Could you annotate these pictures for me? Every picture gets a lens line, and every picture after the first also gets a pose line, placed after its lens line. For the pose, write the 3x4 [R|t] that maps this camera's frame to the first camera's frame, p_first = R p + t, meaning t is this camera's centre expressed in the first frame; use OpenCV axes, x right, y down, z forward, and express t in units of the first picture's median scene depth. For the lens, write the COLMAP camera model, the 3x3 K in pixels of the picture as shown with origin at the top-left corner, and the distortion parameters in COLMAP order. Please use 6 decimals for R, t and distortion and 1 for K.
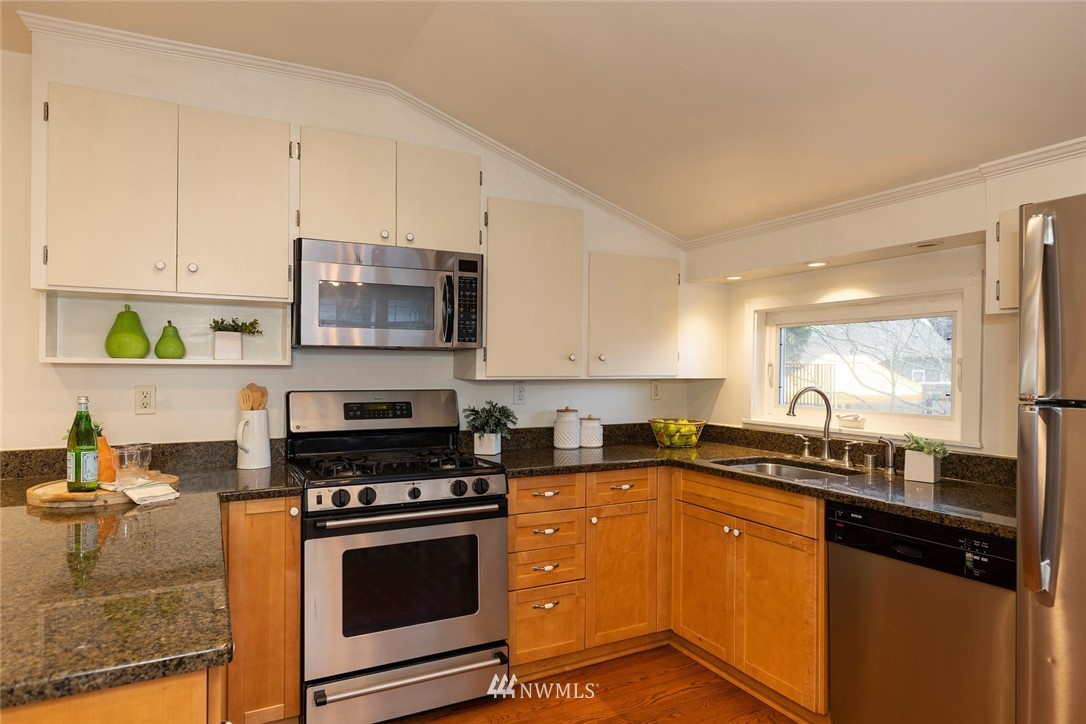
lens RADIAL K [[635.2, 0, 538.8], [0, 635.2, 365.1], [0, 0, 1]] dist [0.003623, 0.001499]
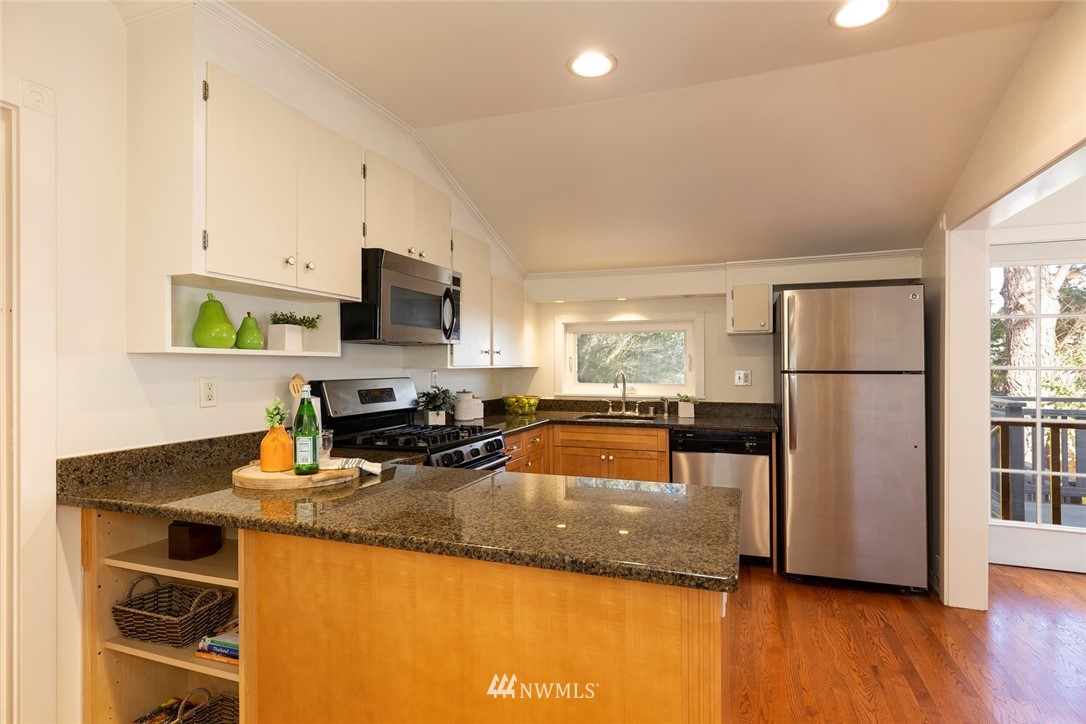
lens RADIAL K [[558.9, 0, 536.7], [0, 558.9, 360.1], [0, 0, 1]] dist [-0.000599, -0.000235]
pose [[0.744880, -0.000904, 0.667198, -0.764331], [0.002009, 0.999998, -0.000888, 0.007266], [-0.667196, 0.002002, 0.744880, 0.033588]]
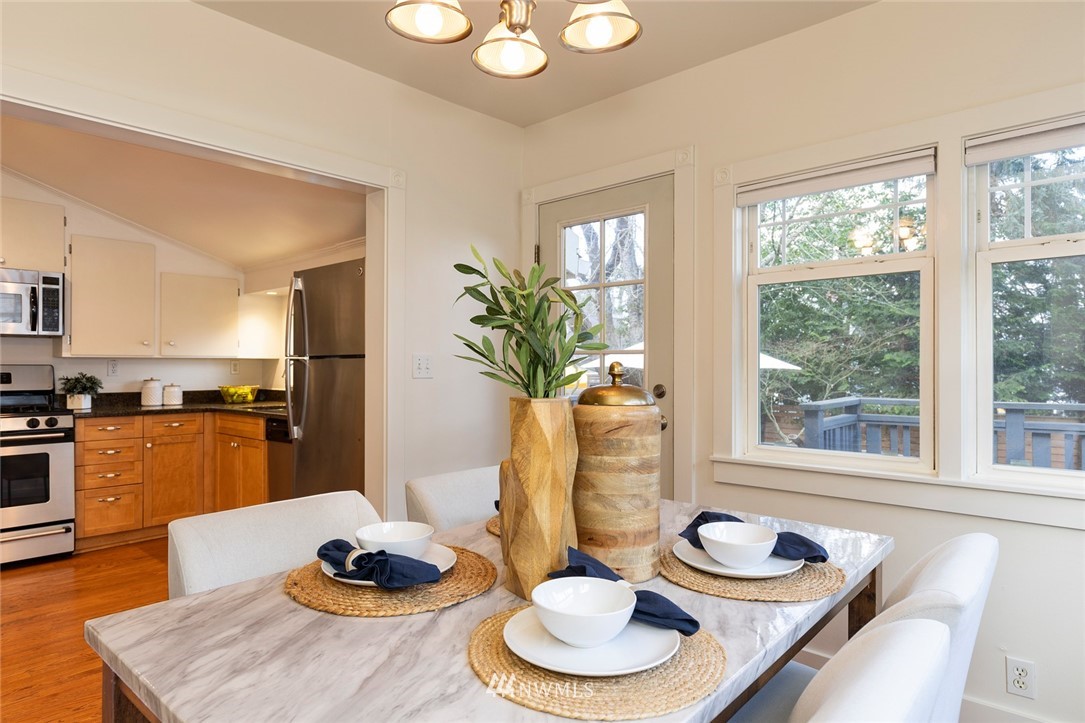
lens RADIAL K [[644.0, 0, 541.0], [0, 644.0, 365.2], [0, 0, 1]] dist [0.001073, 0.000543]
pose [[0.942023, -0.007971, 0.335452, 0.476263], [0.007462, 0.999968, 0.002807, 0.049558], [-0.335464, -0.000141, 0.942053, -0.841253]]
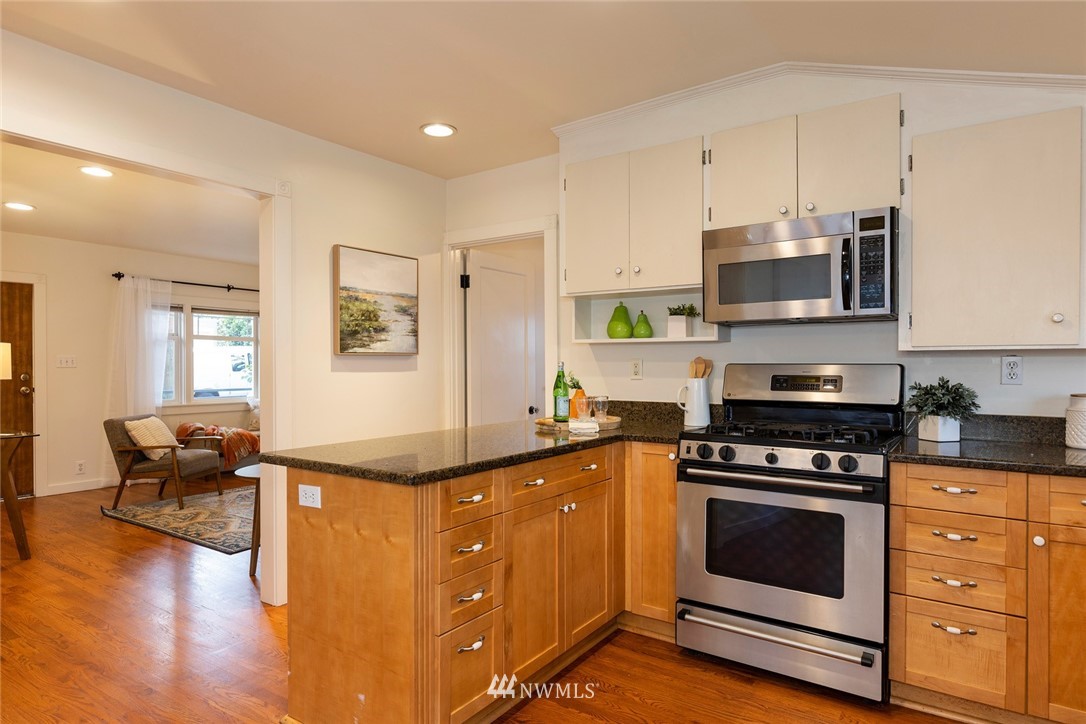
lens RADIAL K [[635.2, 0, 538.8], [0, 635.2, 365.1], [0, 0, 1]] dist [0.003623, 0.001499]
pose [[0.456144, -0.003239, -0.889900, 0.480709], [0.006631, 0.999978, -0.000240, 0.042179], [0.889881, -0.005792, 0.456155, 0.171162]]
